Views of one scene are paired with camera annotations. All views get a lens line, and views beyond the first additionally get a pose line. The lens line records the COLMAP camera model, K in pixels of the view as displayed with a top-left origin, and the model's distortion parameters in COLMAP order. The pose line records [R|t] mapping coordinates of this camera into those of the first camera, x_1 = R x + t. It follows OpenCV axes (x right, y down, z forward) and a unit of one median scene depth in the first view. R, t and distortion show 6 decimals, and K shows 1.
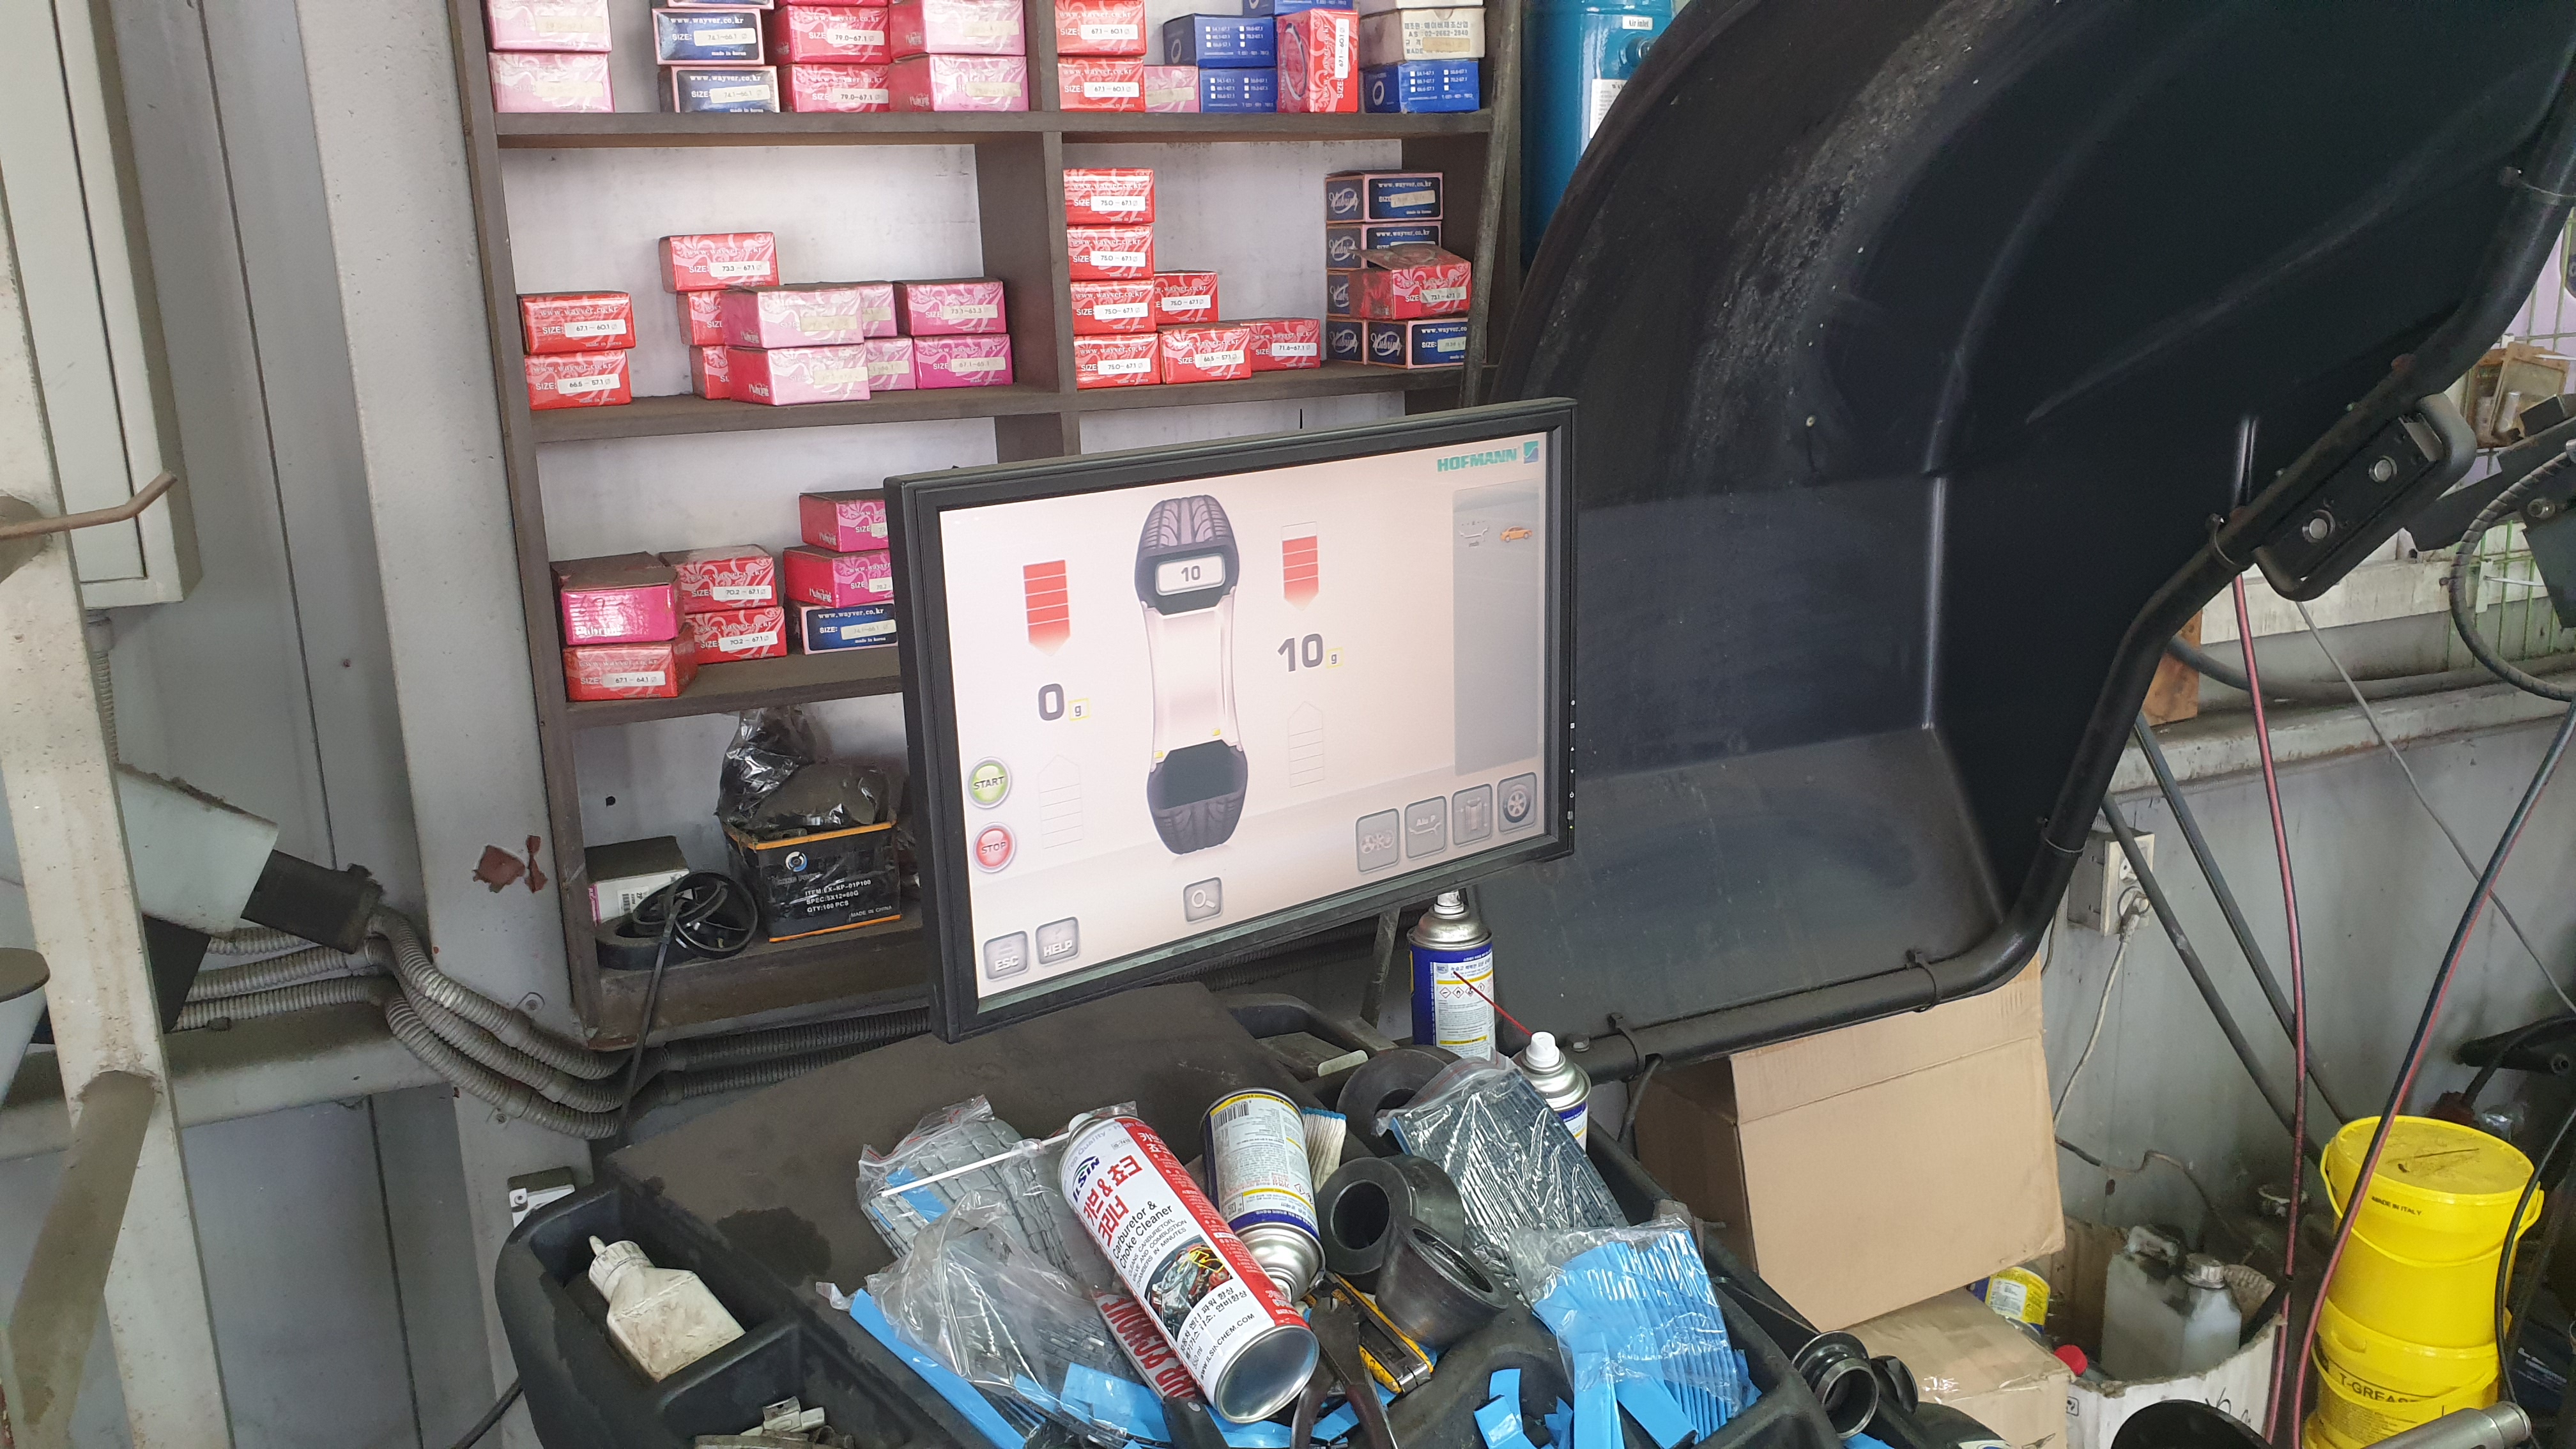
lens RADIAL K [[1952.7, 0, 1288.0], [0, 1952.7, 724.5], [0, 0, 1]] dist [0.053793, 0.001021]
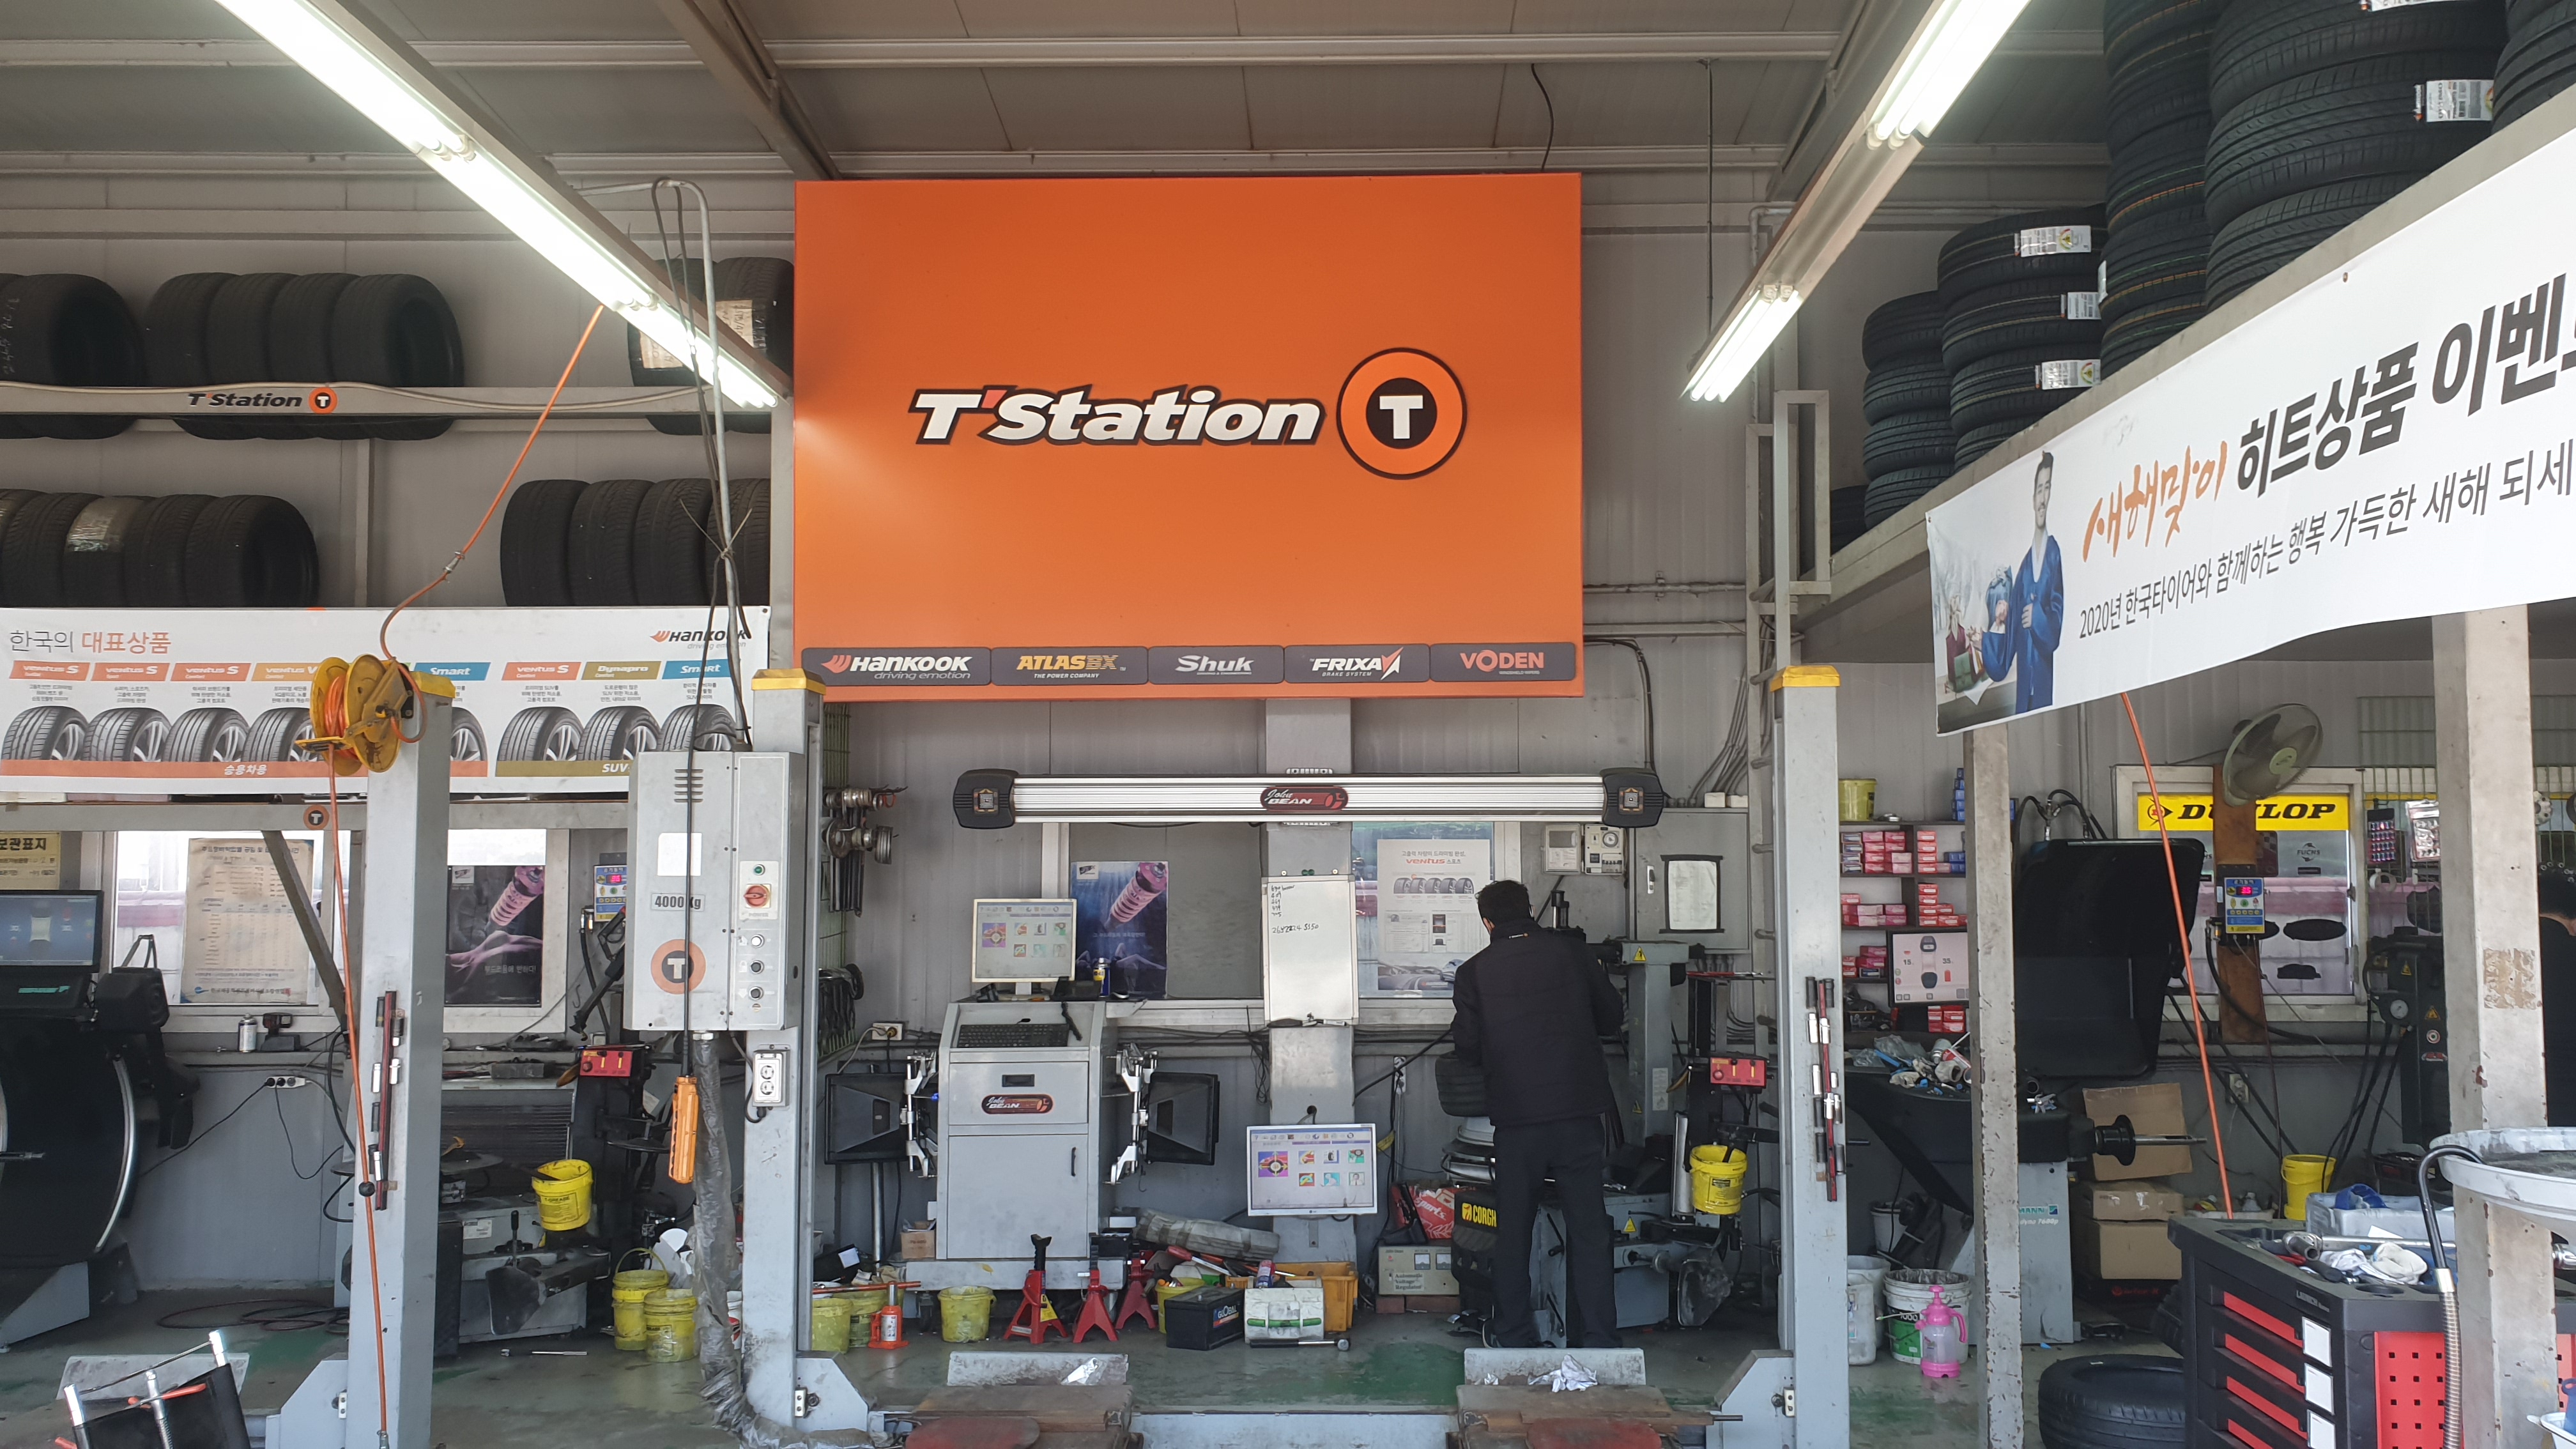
lens RADIAL K [[1952.7, 0, 1288.0], [0, 1952.7, 724.5], [0, 0, 1]] dist [0.053793, 0.001021]
pose [[0.896311, 0.000193, -0.443427, 0.680782], [-0.128539, 0.957177, -0.259402, 0.857686], [0.424388, 0.289502, 0.857953, -4.206200]]
